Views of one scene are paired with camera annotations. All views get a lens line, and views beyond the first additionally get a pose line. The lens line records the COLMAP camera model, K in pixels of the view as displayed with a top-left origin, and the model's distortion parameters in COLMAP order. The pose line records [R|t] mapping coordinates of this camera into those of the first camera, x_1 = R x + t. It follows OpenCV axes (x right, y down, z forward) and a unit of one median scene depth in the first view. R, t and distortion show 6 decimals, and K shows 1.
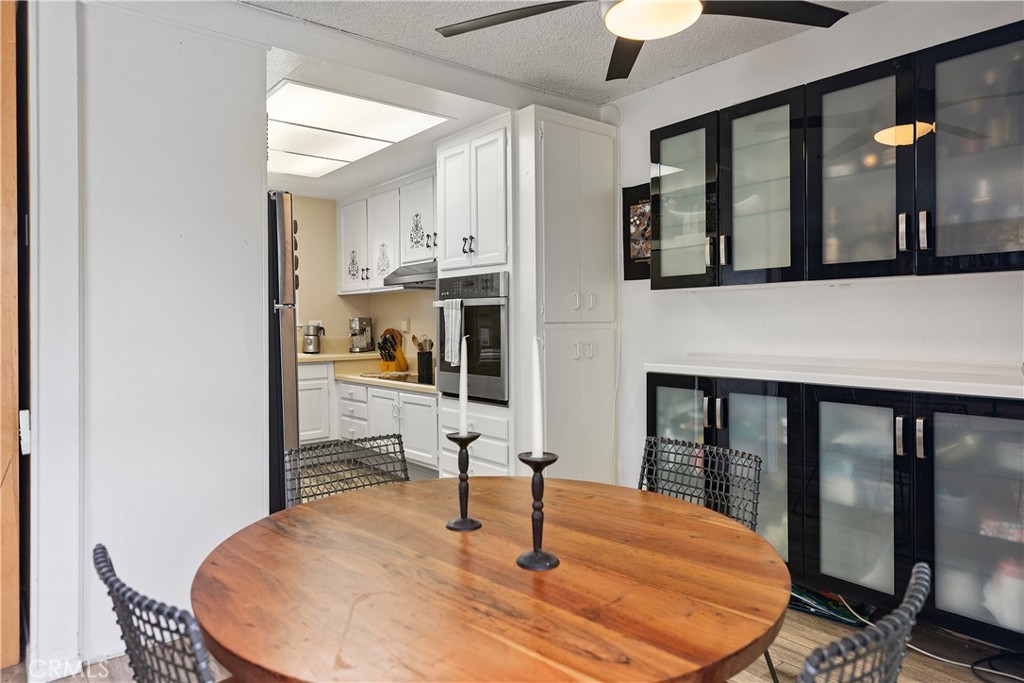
lens RADIAL K [[646.4, 0, 512.0], [0, 646.4, 341.5], [0, 0, 1]] dist [-0.000738, -0.000009]
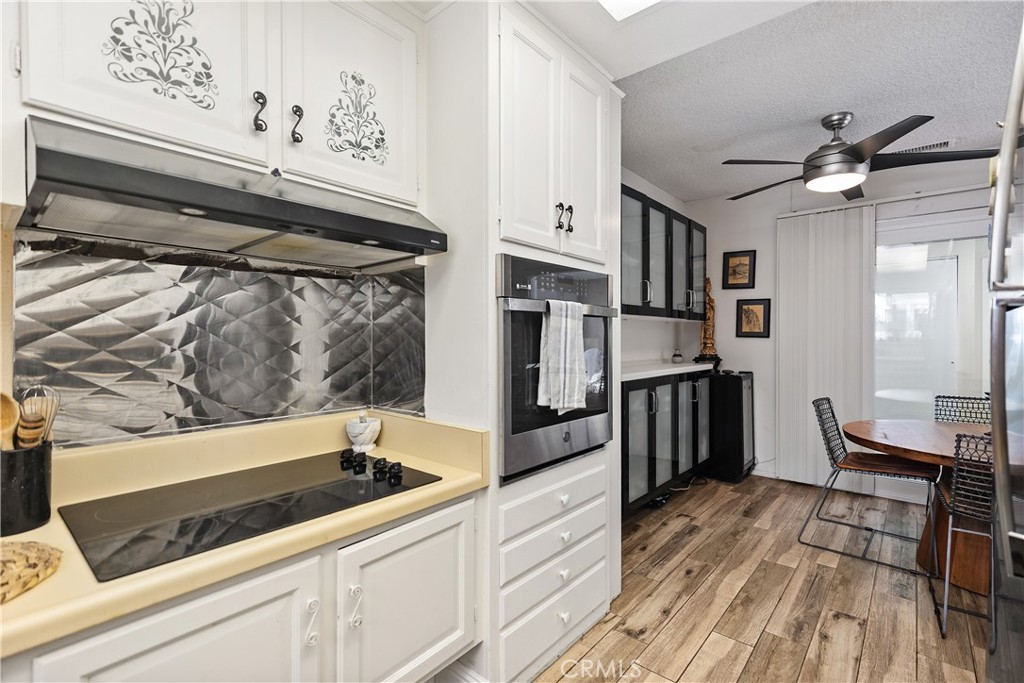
lens RADIAL K [[464.5, 0, 509.2], [0, 464.5, 341.6], [0, 0, 1]] dist [0.006802, -0.000026]
pose [[-0.173686, -0.002852, 0.984797, -0.363027], [0.029035, 0.999546, 0.008015, -0.024092], [-0.984373, 0.029986, -0.173524, 0.814368]]
